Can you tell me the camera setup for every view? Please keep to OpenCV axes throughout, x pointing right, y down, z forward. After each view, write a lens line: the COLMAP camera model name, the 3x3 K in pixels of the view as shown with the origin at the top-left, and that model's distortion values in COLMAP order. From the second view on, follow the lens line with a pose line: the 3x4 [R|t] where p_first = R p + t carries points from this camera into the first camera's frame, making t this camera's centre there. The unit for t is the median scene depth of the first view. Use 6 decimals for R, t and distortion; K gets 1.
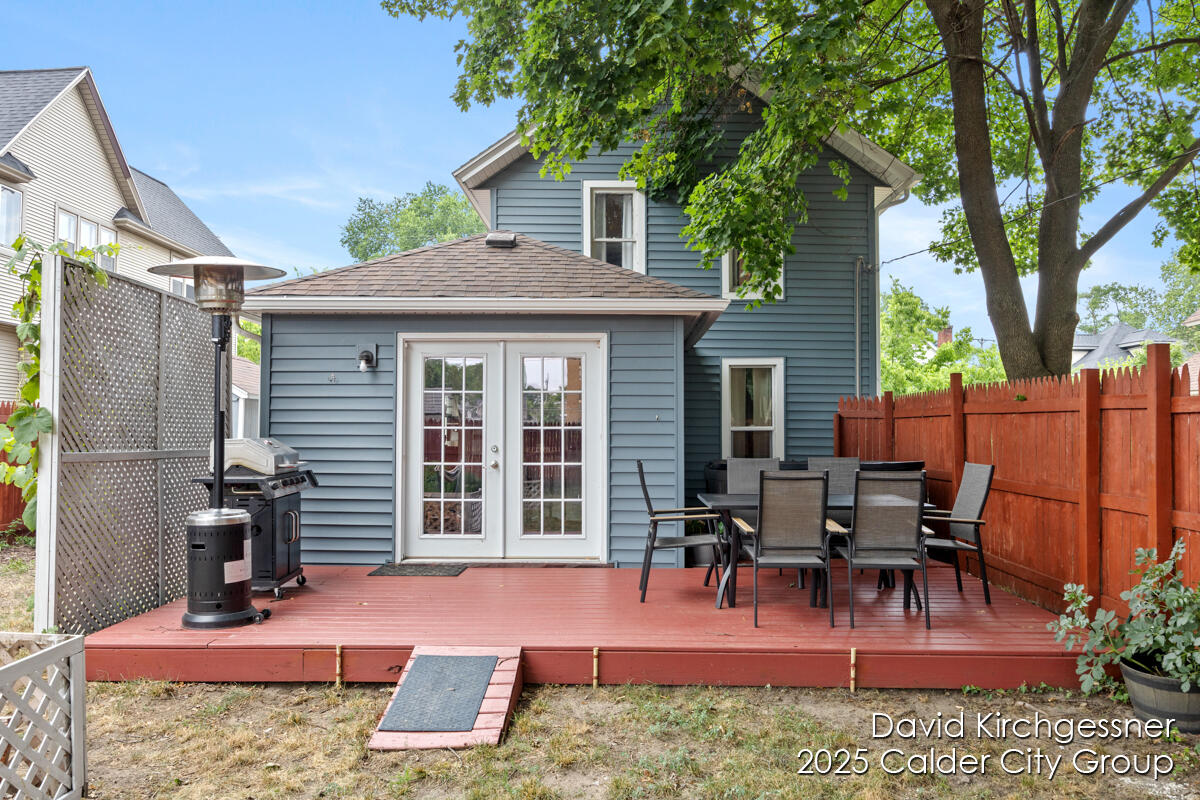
lens RADIAL K [[937.1, 0, 601.0], [0, 937.1, 403.4], [0, 0, 1]] dist [-0.003775, -0.001353]
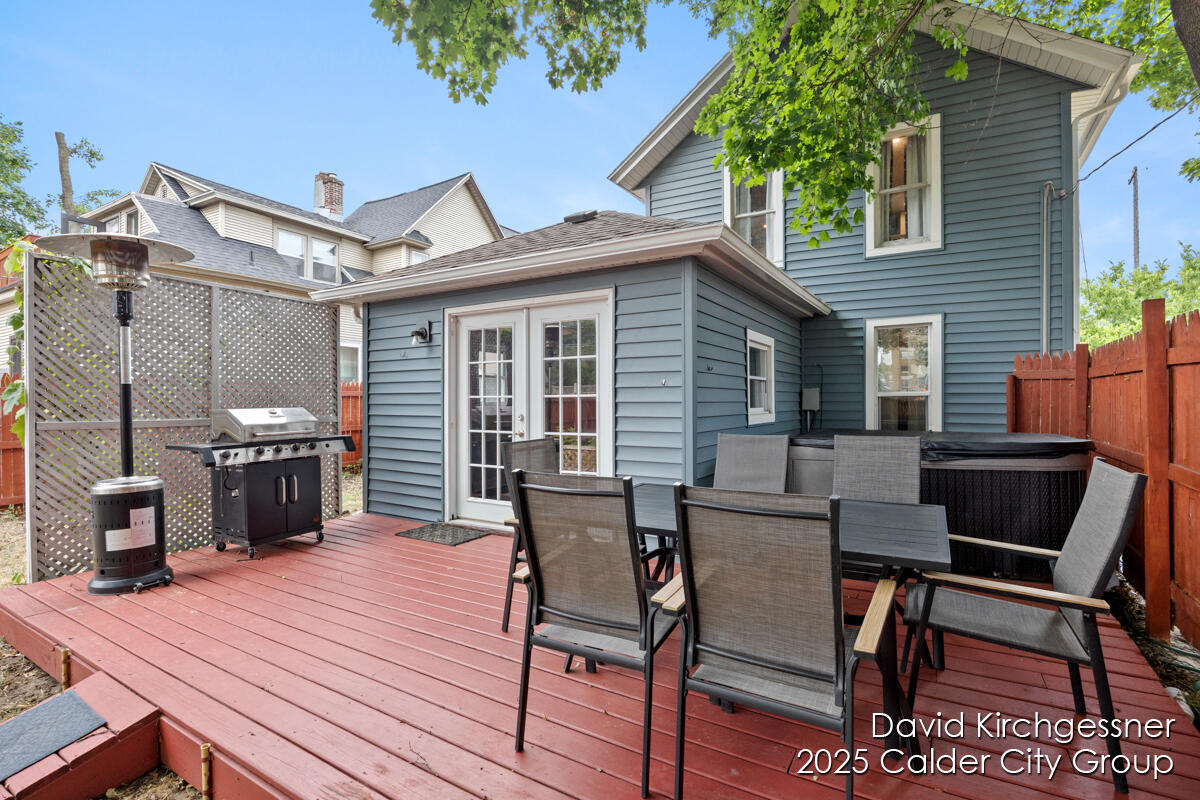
lens RADIAL K [[571.4, 0, 605.0], [0, 571.4, 401.9], [0, 0, 1]] dist [-0.011617, -0.001450]
pose [[0.863460, -0.004365, -0.504398, 0.267332], [0.022992, 0.999264, 0.030712, 0.015222], [0.503892, -0.038116, 0.862925, 0.519332]]
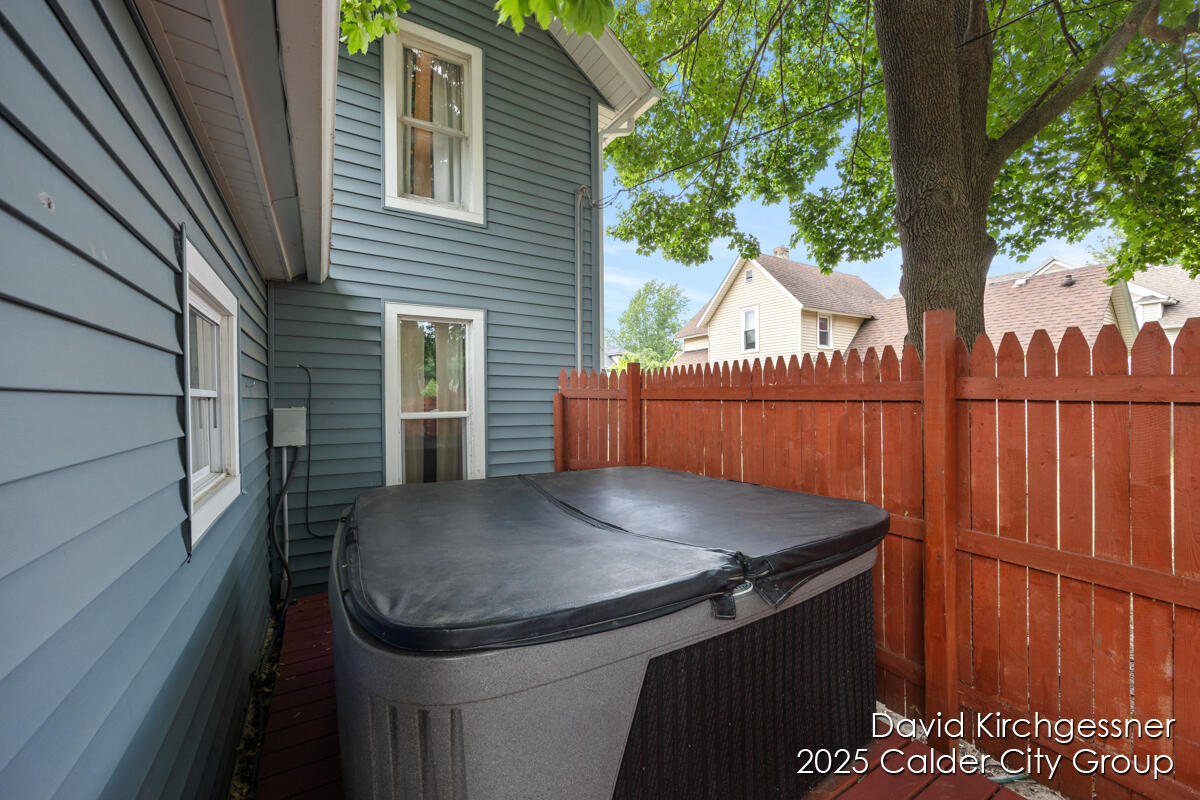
lens RADIAL K [[471.4, 0, 598.1], [0, 471.4, 397.7], [0, 0, 1]] dist [-0.002620, -0.000165]
pose [[0.847395, -0.004978, 0.530939, 0.116420], [-0.011089, 0.999572, 0.027071, 0.006584], [-0.530847, -0.028827, 0.846977, 0.928930]]
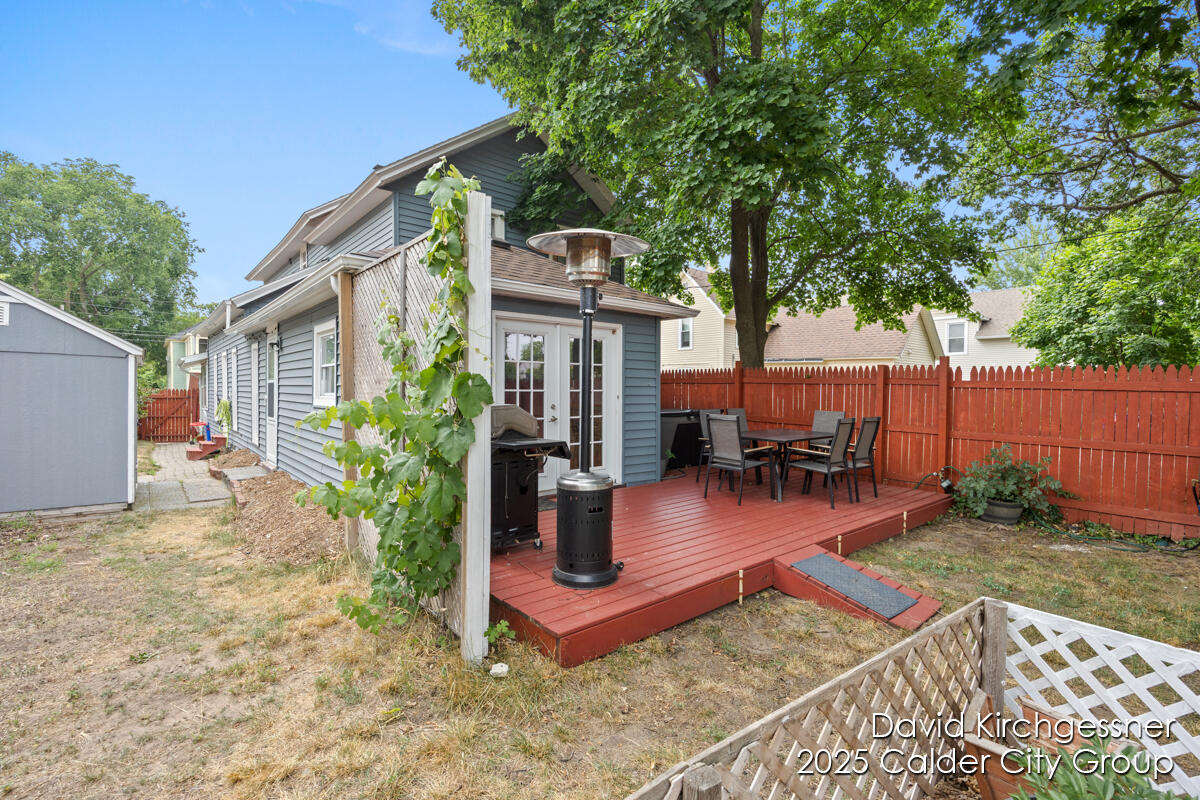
lens RADIAL K [[546.6, 0, 598.1], [0, 546.6, 391.8], [0, 0, 1]] dist [-0.017599, 0.000067]
pose [[0.751812, -0.005735, 0.659353, -0.570023], [-0.018614, 0.999379, 0.029917, 0.002595], [-0.659115, -0.034765, 0.751238, 0.381177]]
